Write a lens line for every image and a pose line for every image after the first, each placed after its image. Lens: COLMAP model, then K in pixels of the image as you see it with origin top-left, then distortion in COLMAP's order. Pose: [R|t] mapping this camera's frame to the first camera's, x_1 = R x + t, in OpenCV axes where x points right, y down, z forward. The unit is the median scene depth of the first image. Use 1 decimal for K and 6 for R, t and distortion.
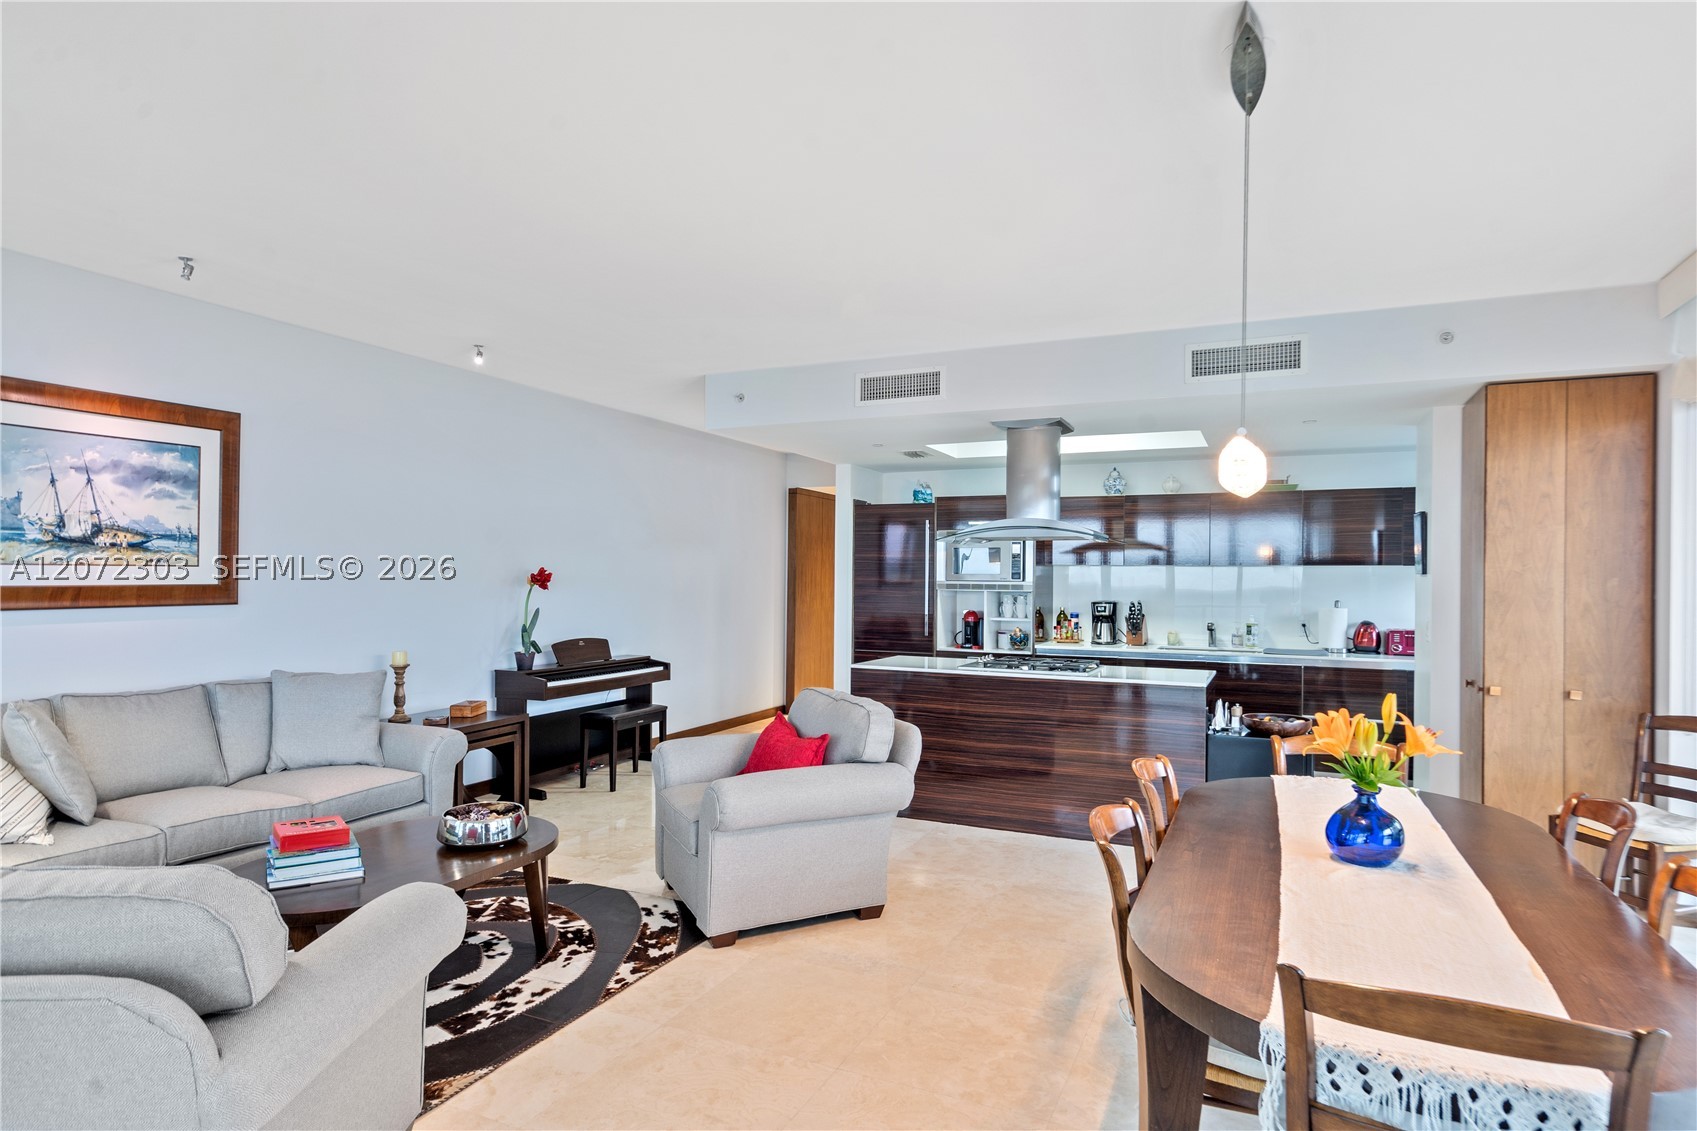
lens RADIAL K [[911.5, 0, 856.5], [0, 911.5, 565.4], [0, 0, 1]] dist [0.004590, -0.000158]
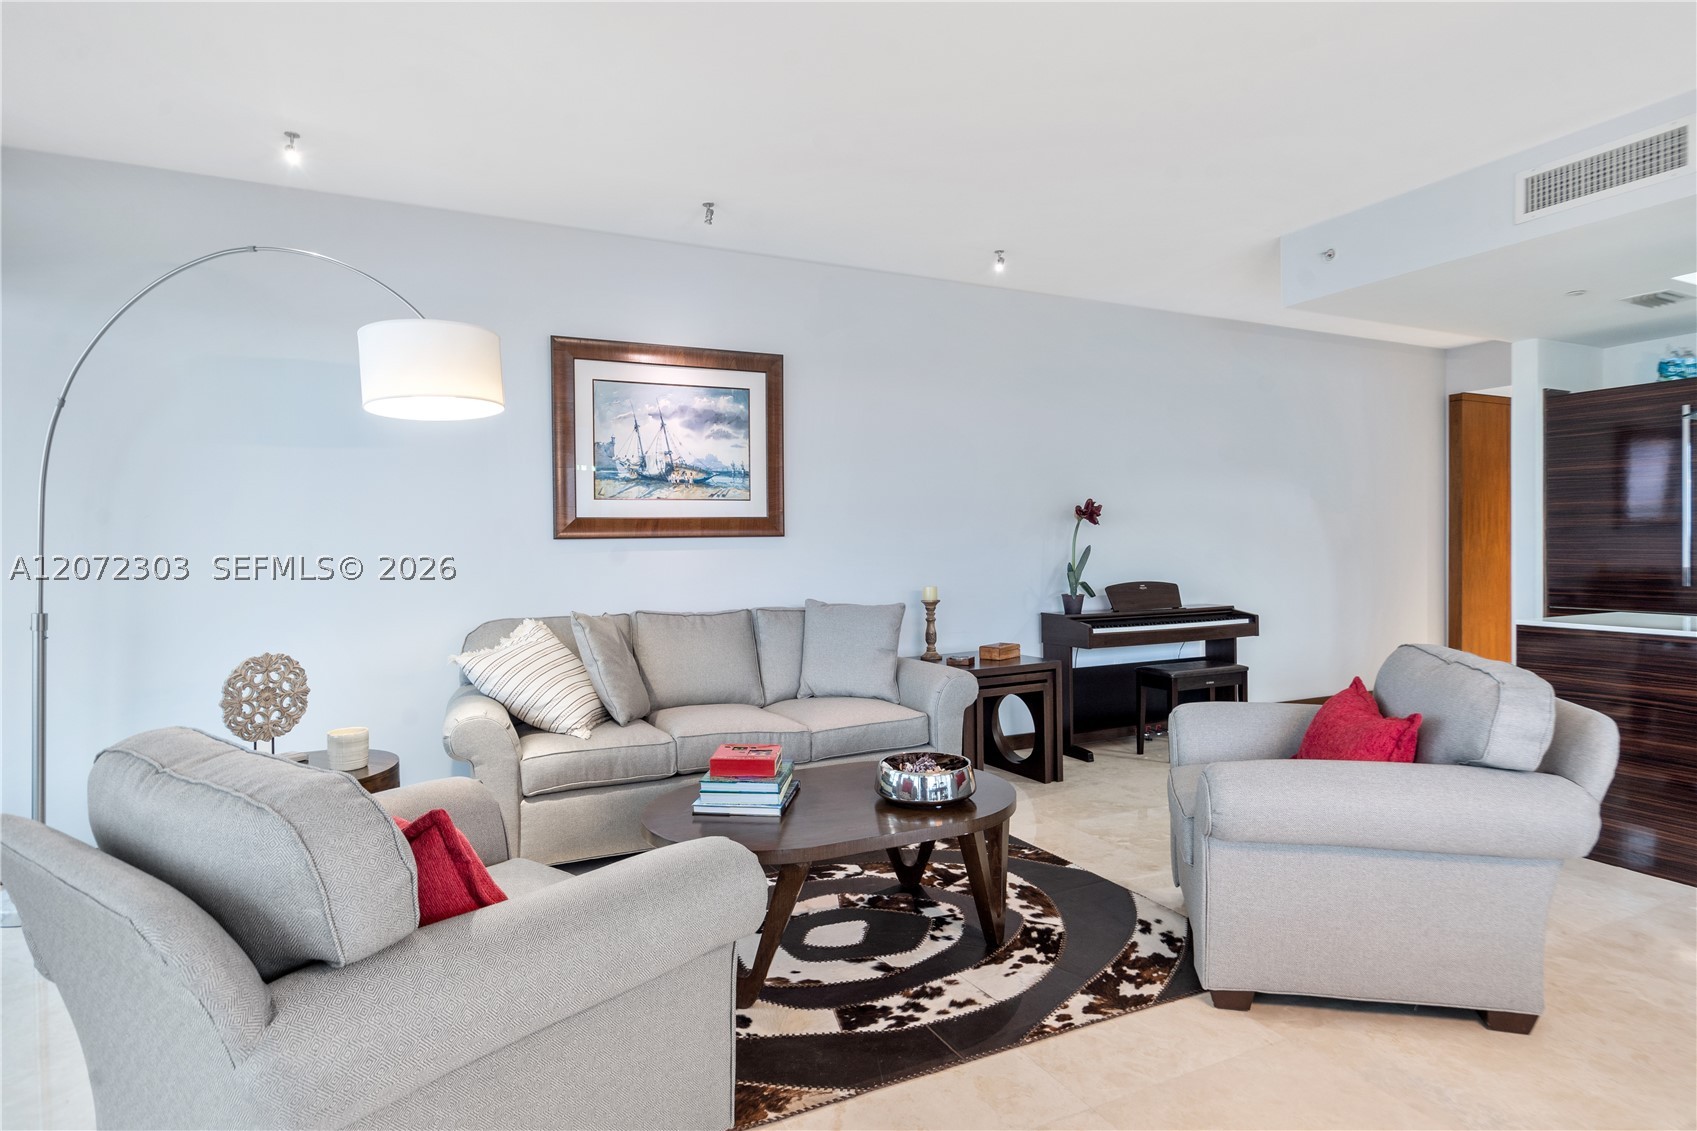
lens RADIAL K [[924.9, 0, 856.7], [0, 924.9, 545.9], [0, 0, 1]] dist [0.005655, -0.000211]
pose [[0.778018, -0.014012, -0.628086, 0.066275], [0.026414, 0.999597, 0.010420, 0.052414], [0.627687, -0.024697, 0.778074, 0.262706]]
